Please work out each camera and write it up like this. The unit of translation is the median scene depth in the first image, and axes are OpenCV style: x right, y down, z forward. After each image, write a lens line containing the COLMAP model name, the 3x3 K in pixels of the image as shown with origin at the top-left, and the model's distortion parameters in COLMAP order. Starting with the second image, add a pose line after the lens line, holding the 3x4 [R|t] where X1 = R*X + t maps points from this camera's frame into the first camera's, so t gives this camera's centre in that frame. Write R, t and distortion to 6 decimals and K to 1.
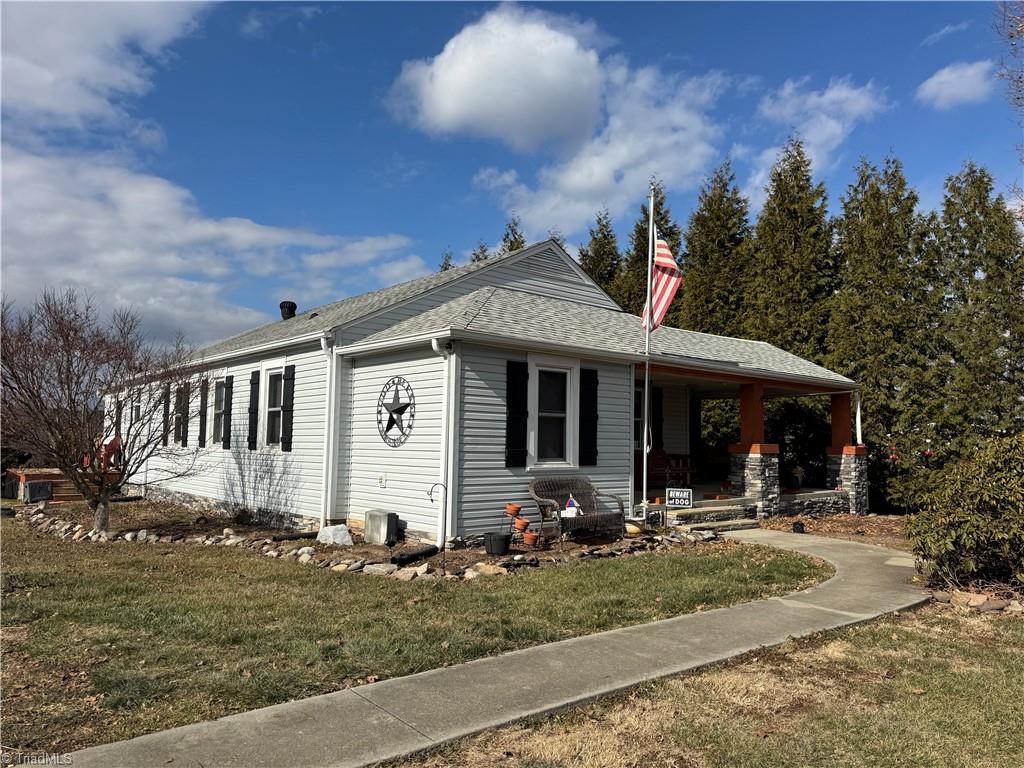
lens RADIAL K [[716.4, 0, 514.2], [0, 716.4, 382.1], [0, 0, 1]] dist [0.115189, -0.162586]
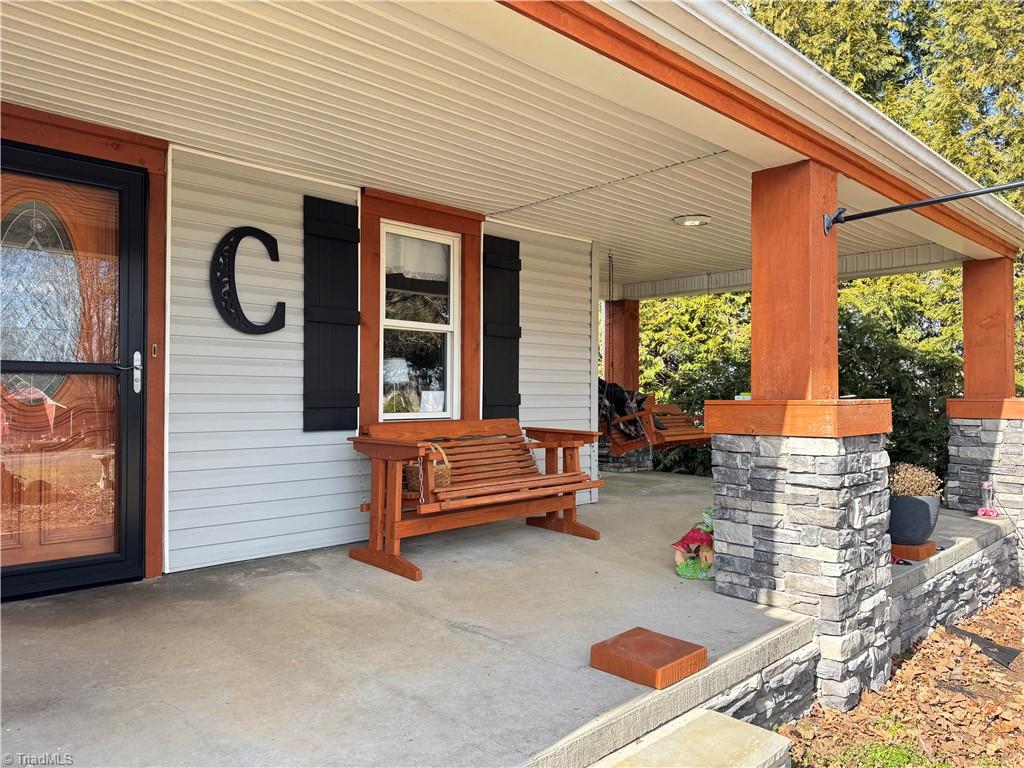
lens RADIAL K [[716.4, 0, 514.2], [0, 716.4, 382.1], [0, 0, 1]] dist [0.115189, -0.162586]
pose [[0.998717, -0.011451, 0.049321, 0.216115], [0.007909, 0.997415, 0.071415, 0.059905], [-0.050011, -0.070933, 0.996227, 0.749856]]
